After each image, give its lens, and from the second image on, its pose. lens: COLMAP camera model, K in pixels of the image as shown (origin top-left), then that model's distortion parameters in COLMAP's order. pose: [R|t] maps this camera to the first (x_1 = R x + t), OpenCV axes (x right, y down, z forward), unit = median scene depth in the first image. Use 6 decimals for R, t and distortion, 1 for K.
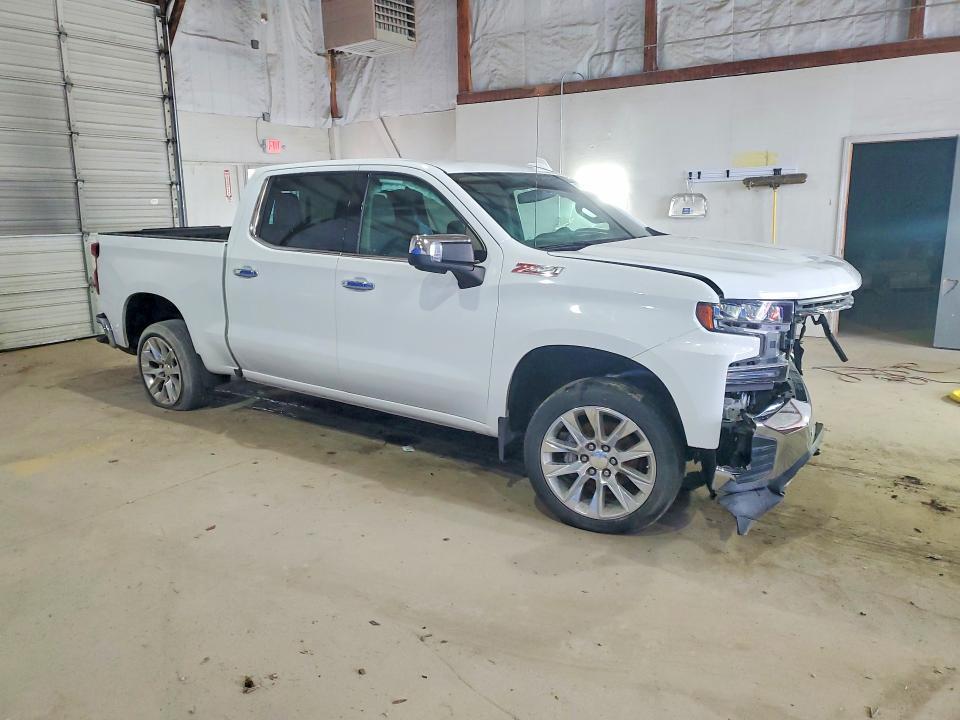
lens RADIAL K [[737.0, 0, 483.7], [0, 737.0, 361.1], [0, 0, 1]] dist [0.007422, 0.021705]
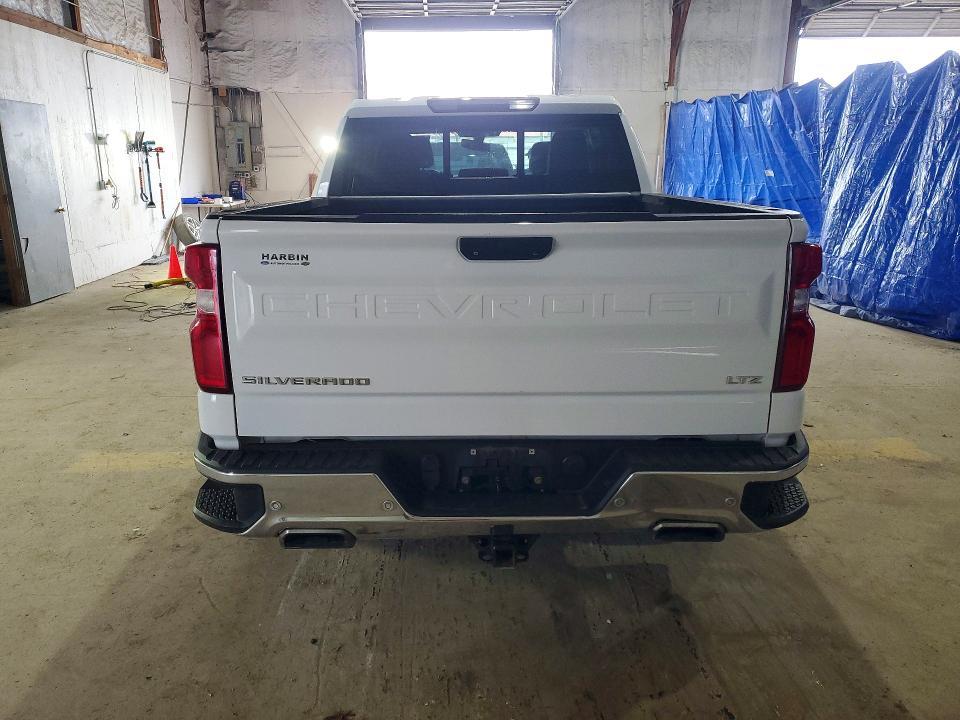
lens RADIAL K [[737.0, 0, 479.7], [0, 737.0, 358.9], [0, 0, 1]] dist [0.007422, 0.021705]
pose [[-0.593518, -0.191887, 0.781611, -0.544405], [0.185819, 0.912251, 0.365061, -0.199078], [-0.783076, 0.361908, -0.505781, 0.996035]]
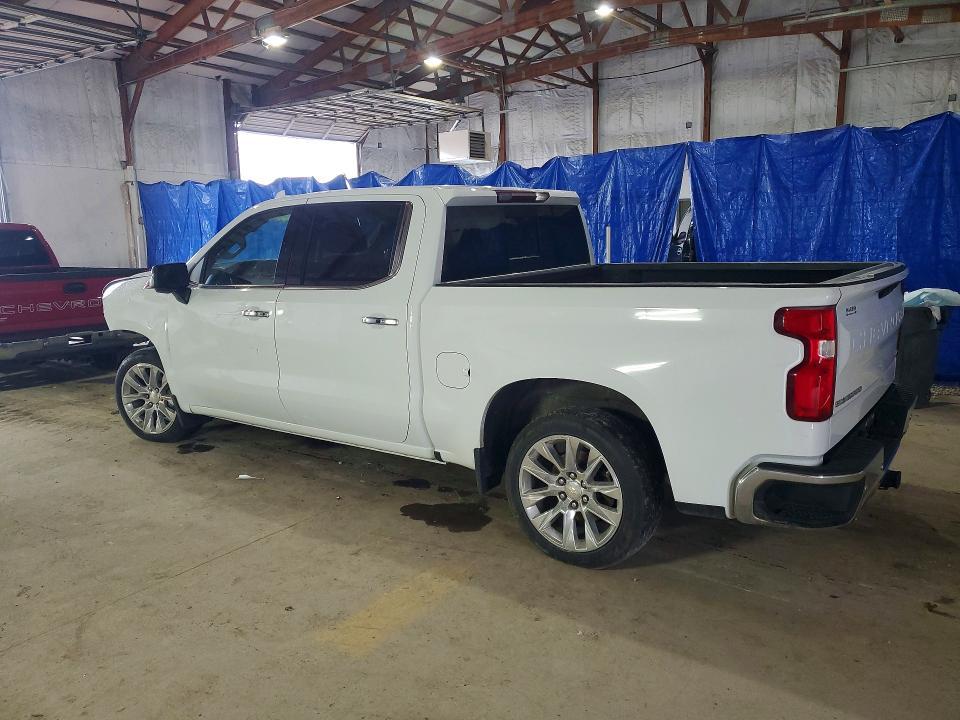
lens RADIAL K [[737.0, 0, 483.9], [0, 737.0, 361.3], [0, 0, 1]] dist [0.007422, 0.021705]
pose [[-0.999210, 0.034269, 0.020149, -0.132891], [0.039388, 0.922000, 0.385182, -0.273130], [-0.005377, 0.385671, -0.922621, 1.249054]]
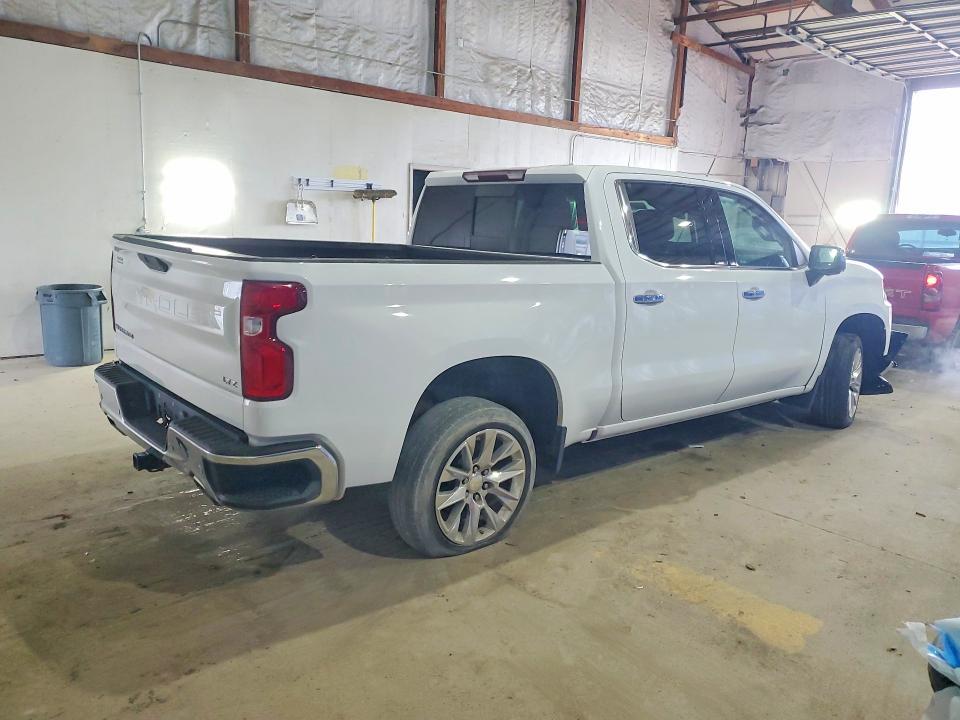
lens RADIAL K [[737.0, 0, 478.2], [0, 737.0, 355.9], [0, 0, 1]] dist [0.007422, 0.021705]
pose [[0.225402, -0.159300, 0.961154, -0.695495], [0.164447, 0.978608, 0.123628, -0.114179], [-0.960287, 0.130193, 0.246776, 0.596728]]
